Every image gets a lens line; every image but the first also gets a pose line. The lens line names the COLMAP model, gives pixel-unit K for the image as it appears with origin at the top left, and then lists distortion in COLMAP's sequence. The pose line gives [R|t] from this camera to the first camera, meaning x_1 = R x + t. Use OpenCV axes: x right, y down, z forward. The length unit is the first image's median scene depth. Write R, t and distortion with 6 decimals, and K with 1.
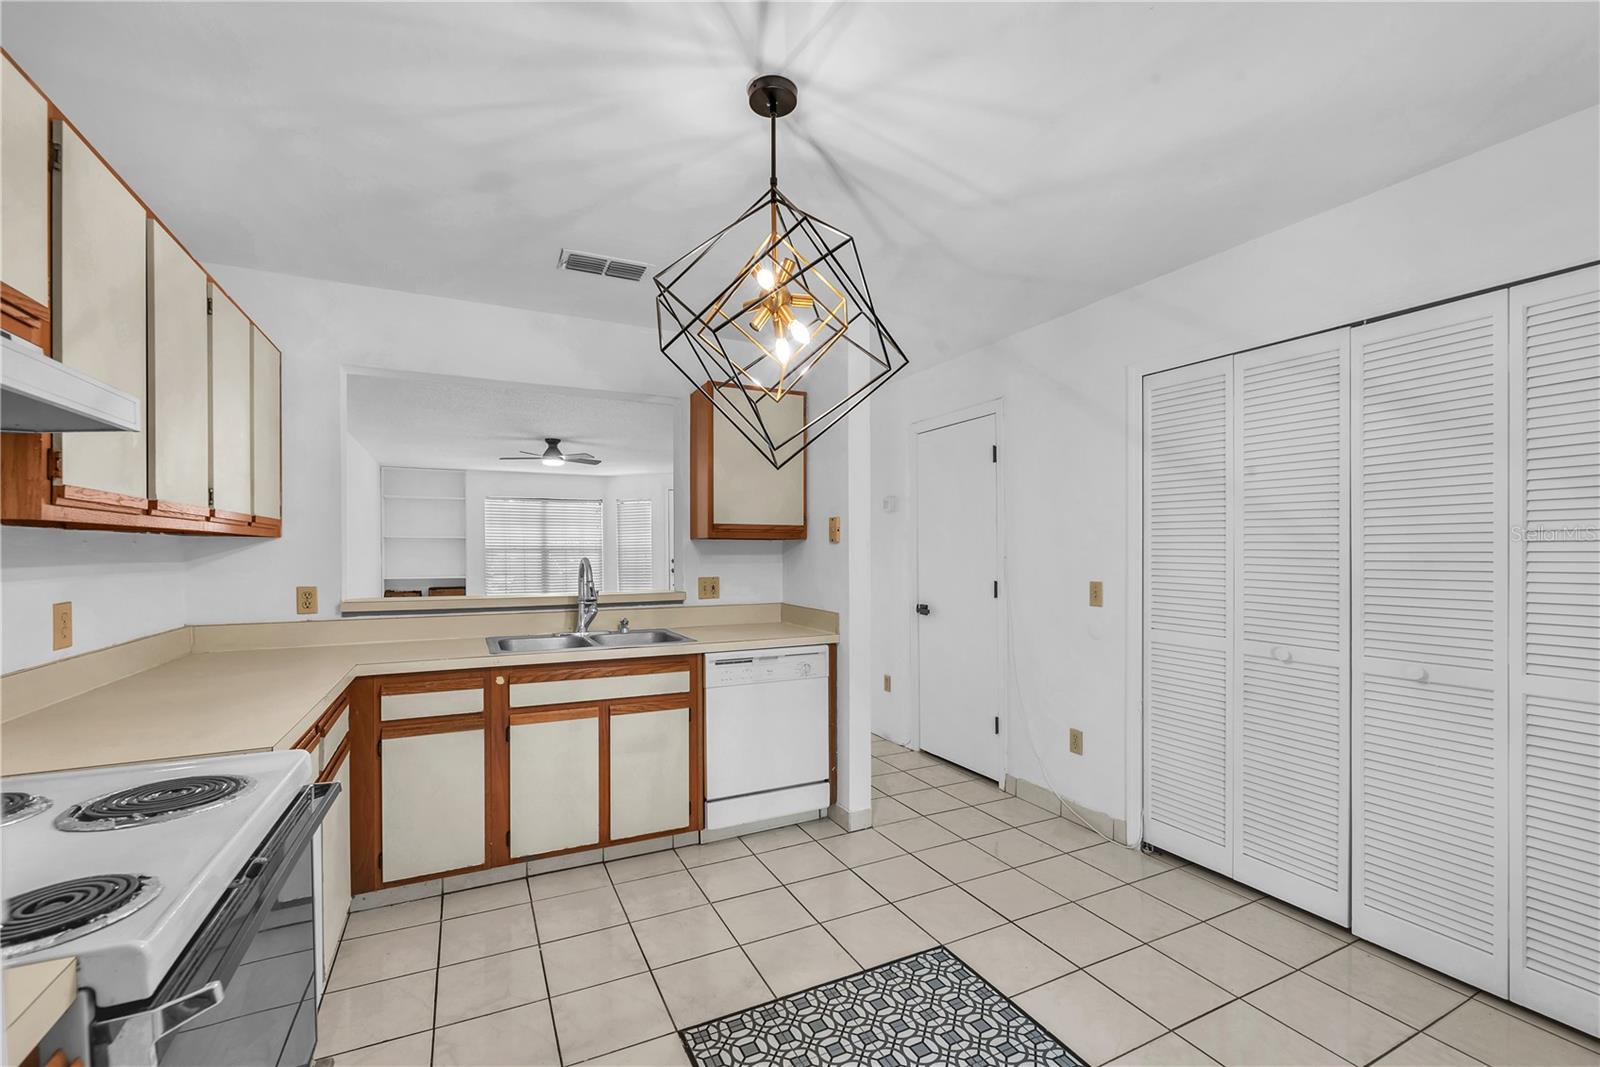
lens RADIAL K [[661.8, 0, 785.3], [0, 661.8, 550.3], [0, 0, 1]] dist [0.001336, 0.000121]
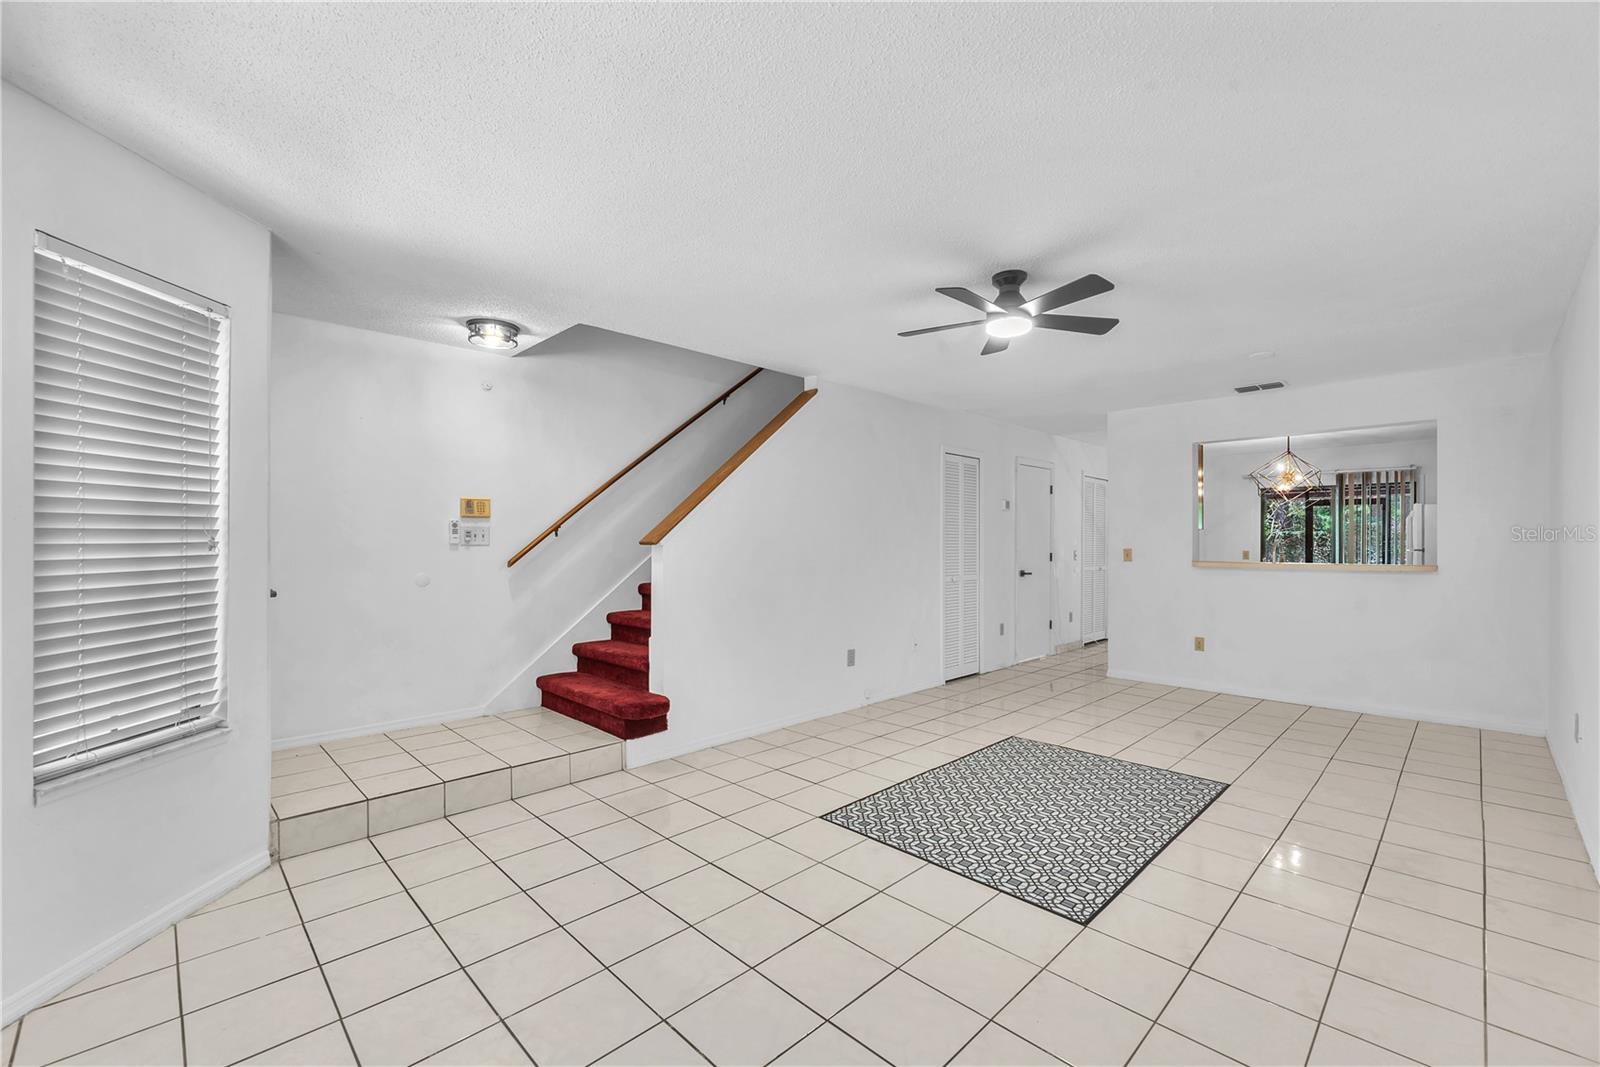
lens RADIAL K [[661.8, 0, 797.7], [0, 661.8, 557.0], [0, 0, 1]] dist [0.001345, 0.000149]
pose [[-0.323439, -0.015924, 0.946115, -1.808057], [-0.002470, 0.999869, 0.015984, 0.038842], [-0.946246, 0.002833, -0.323436, 3.209641]]
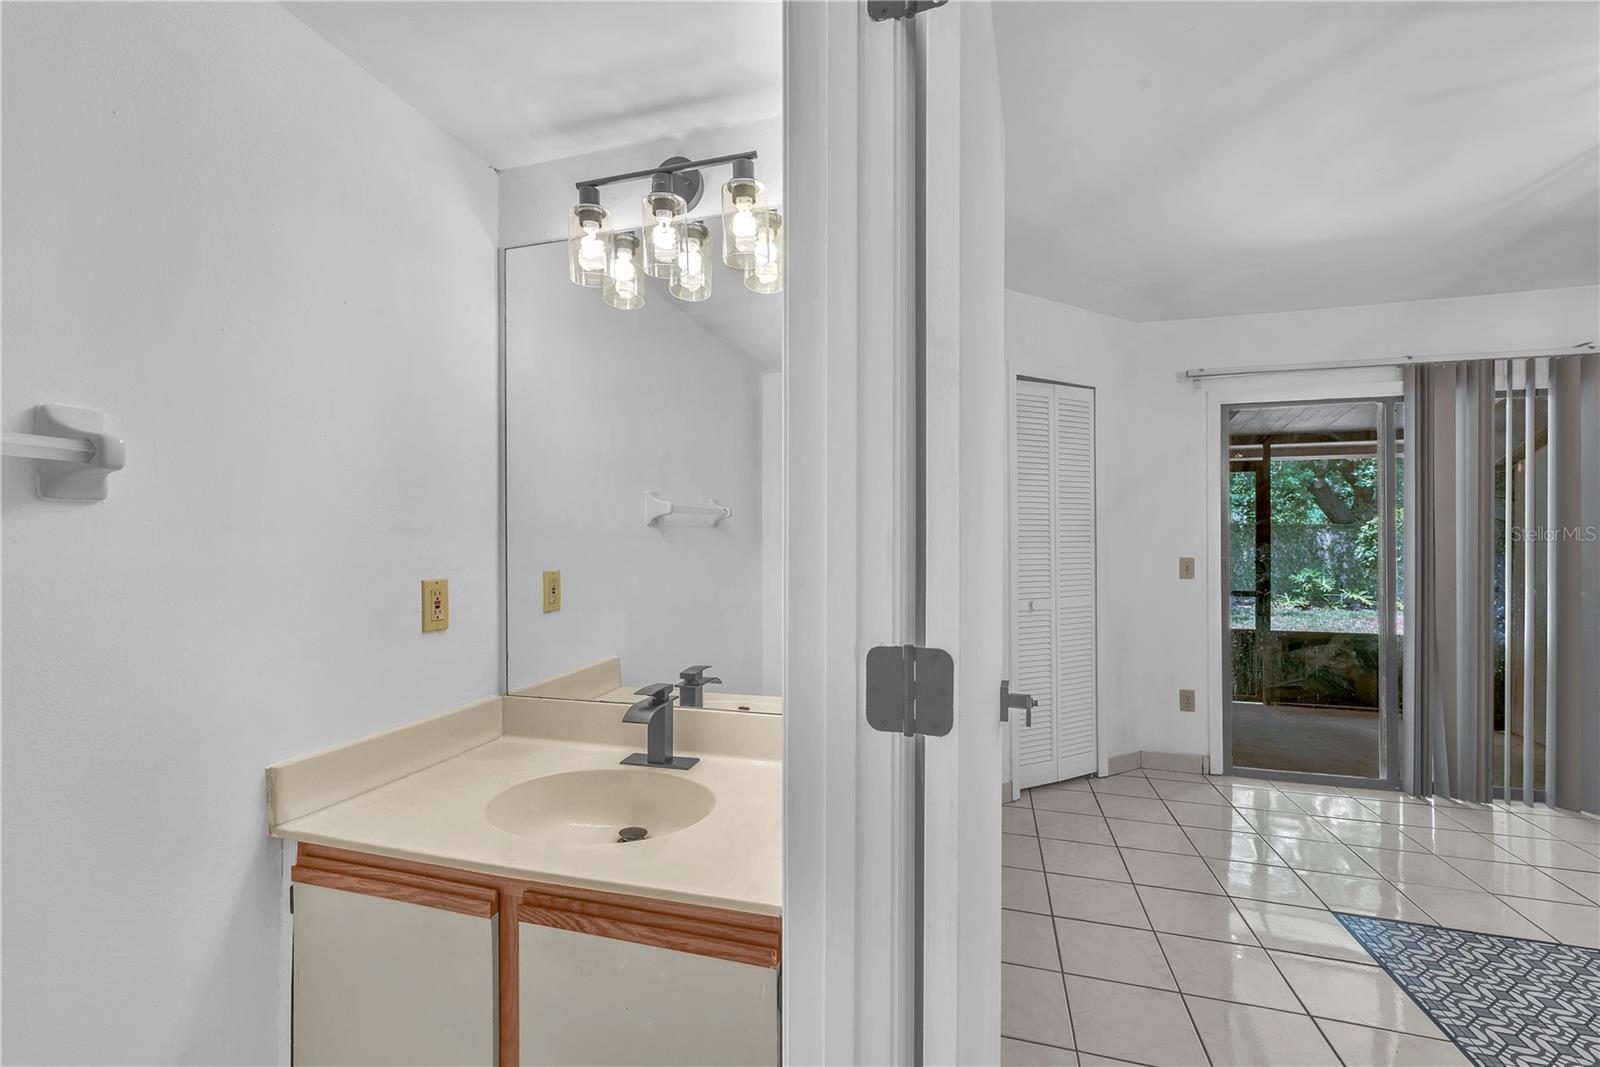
lens RADIAL K [[658.4, 0, 795.4], [0, 658.4, 538.6], [0, 0, 1]] dist [0.004055, -0.000006]
pose [[-0.751668, 0.004168, 0.659529, 0.288628], [0.001388, 0.999988, -0.004739, 0.021359], [-0.659541, -0.002646, -0.751664, 1.557764]]
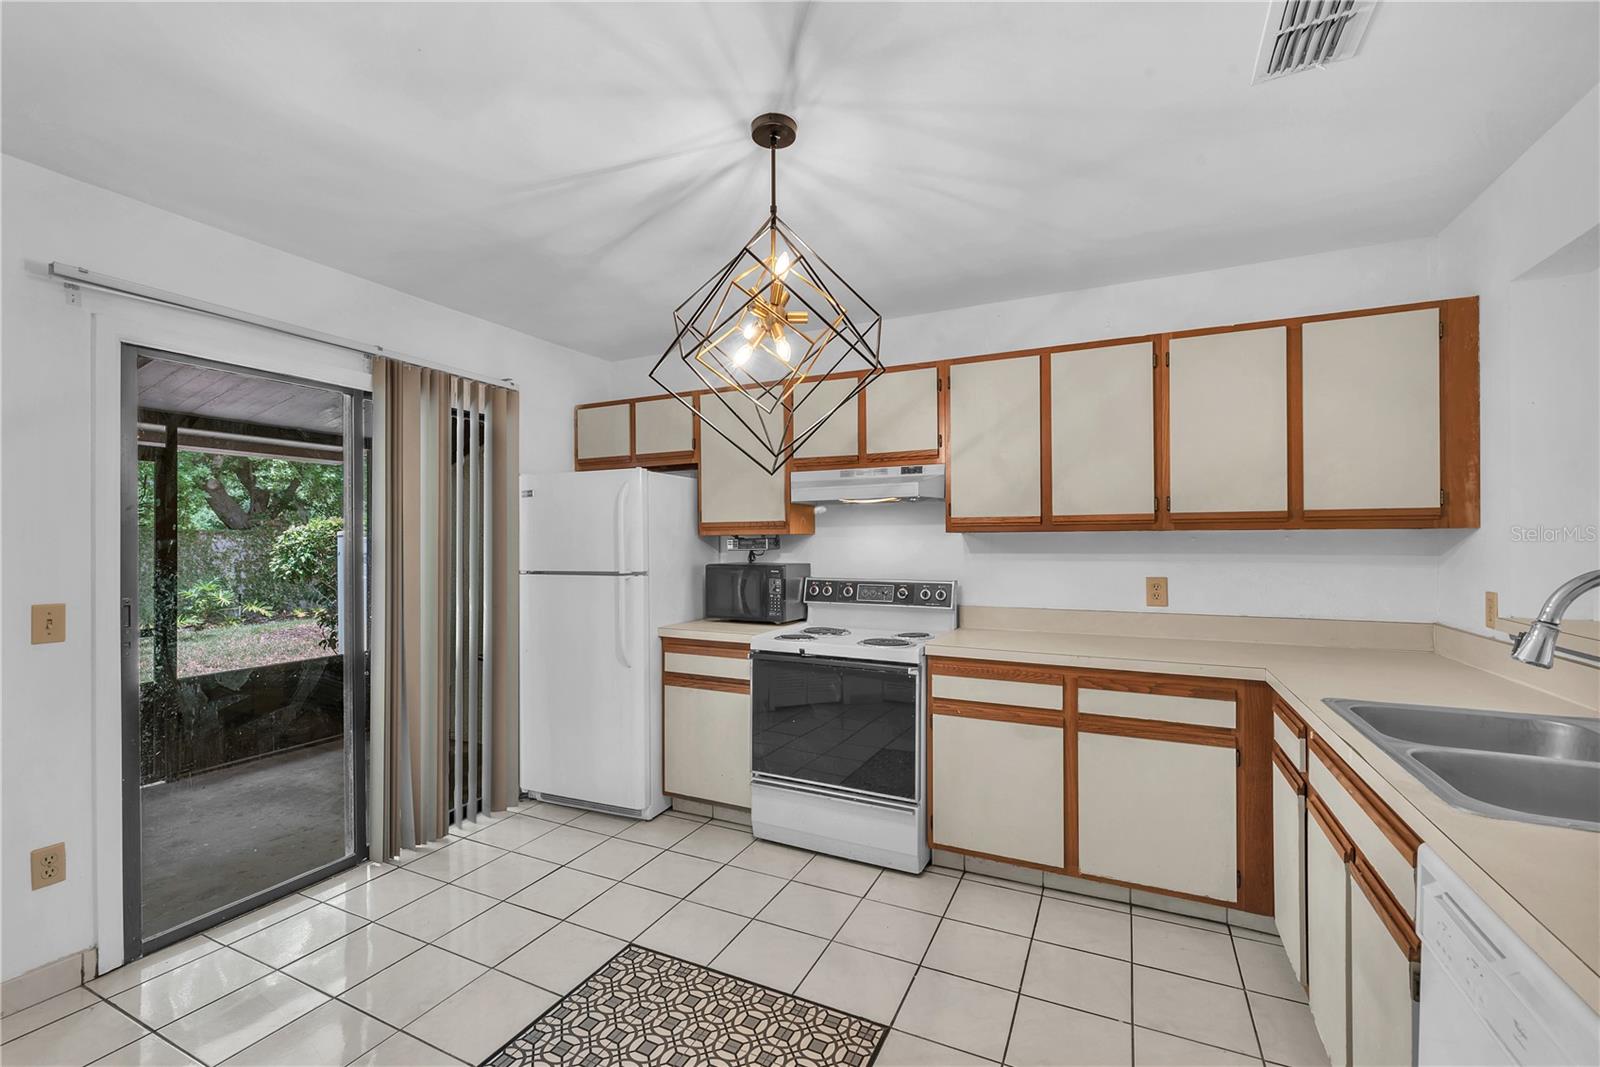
lens RADIAL K [[676.2, 0, 797.8], [0, 676.2, 535.6], [0, 0, 1]] dist [-0.004414, -0.000338]
pose [[-0.778438, 0.001722, -0.627719, 0.391702], [0.007182, 0.999955, -0.006163, -0.010306], [0.627681, -0.009305, -0.778415, 1.142321]]
